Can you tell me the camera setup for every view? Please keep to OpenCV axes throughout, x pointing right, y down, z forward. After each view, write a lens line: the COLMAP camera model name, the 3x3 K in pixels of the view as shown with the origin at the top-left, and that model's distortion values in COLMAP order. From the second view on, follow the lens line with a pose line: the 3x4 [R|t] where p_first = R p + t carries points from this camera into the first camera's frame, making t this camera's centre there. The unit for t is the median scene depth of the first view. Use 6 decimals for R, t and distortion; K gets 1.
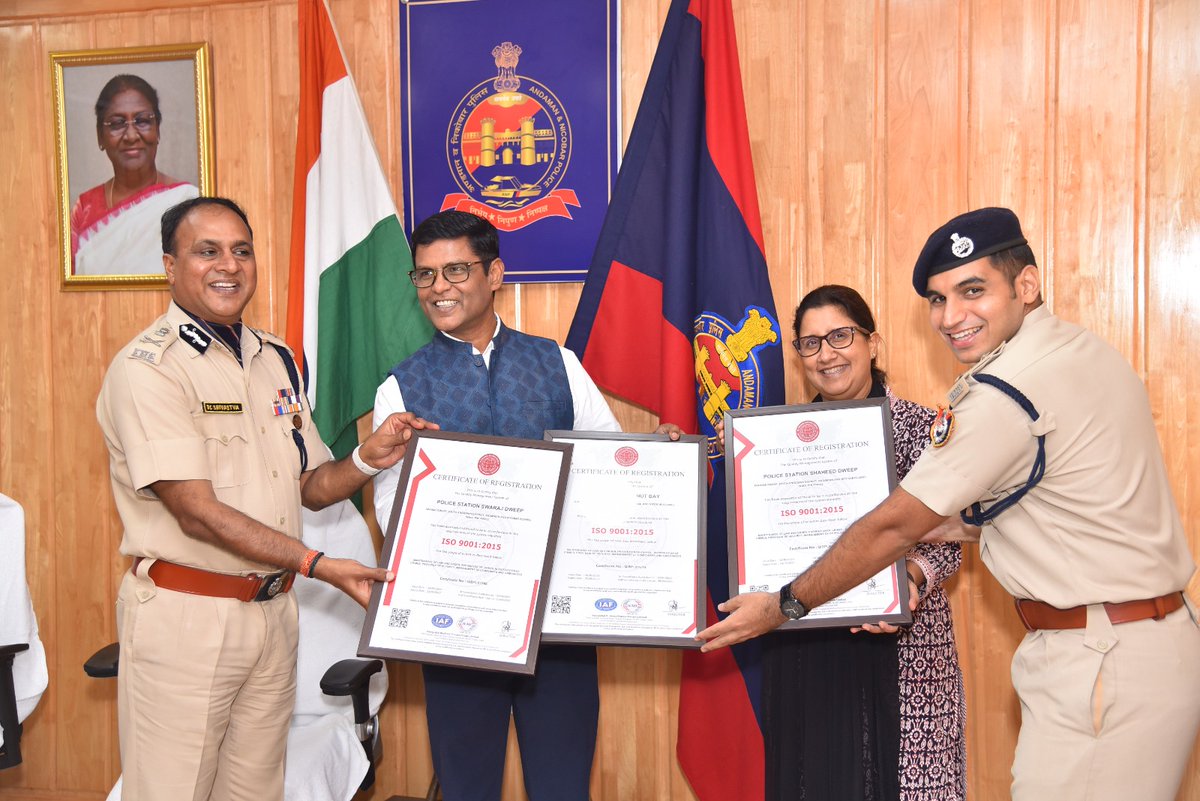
lens RADIAL K [[1546.9, 0, 600.0], [0, 1546.9, 400.5], [0, 0, 1]] dist [0.165856, 0.073246]
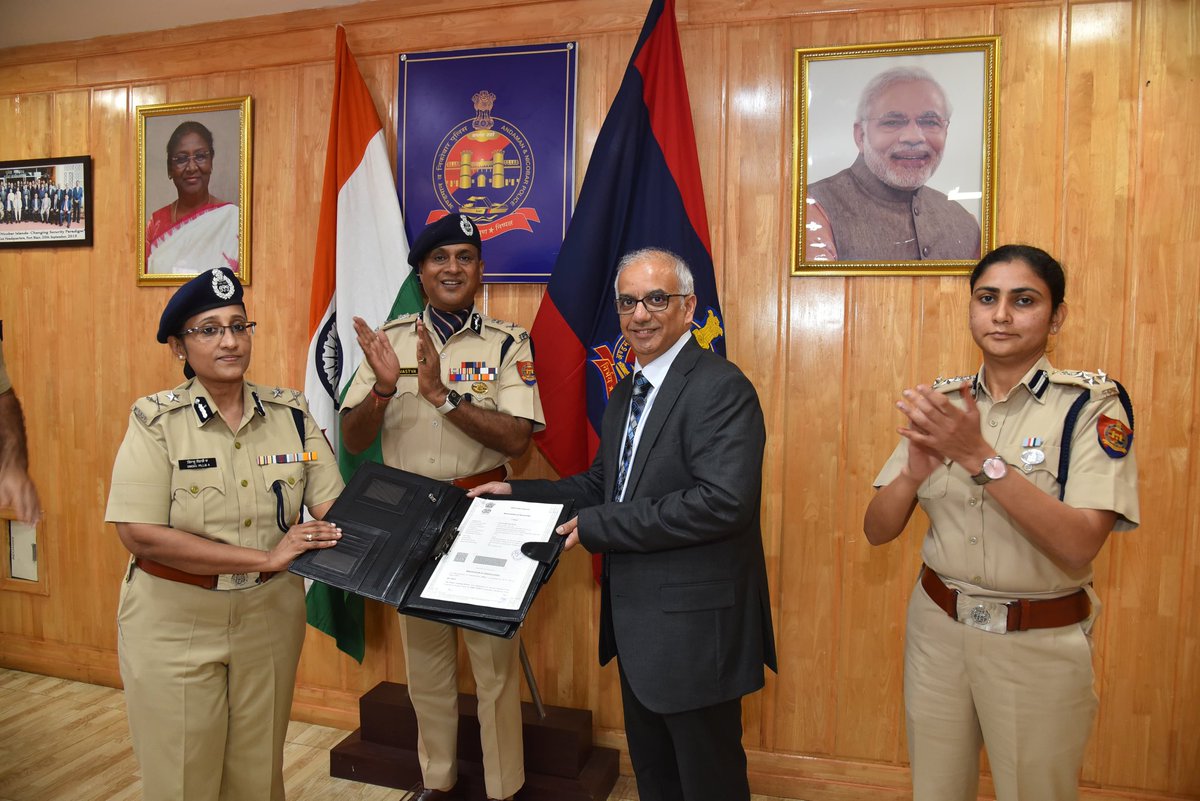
lens RADIAL K [[830.3, 0, 600.0], [0, 830.3, 400.5], [0, 0, 1]] dist [-0.107837, 0.063919]
pose [[0.994169, 0.023674, 0.105203, -0.030178], [-0.026330, 0.999367, 0.023929, -0.000293], [-0.104570, -0.026559, 0.994163, 0.332174]]
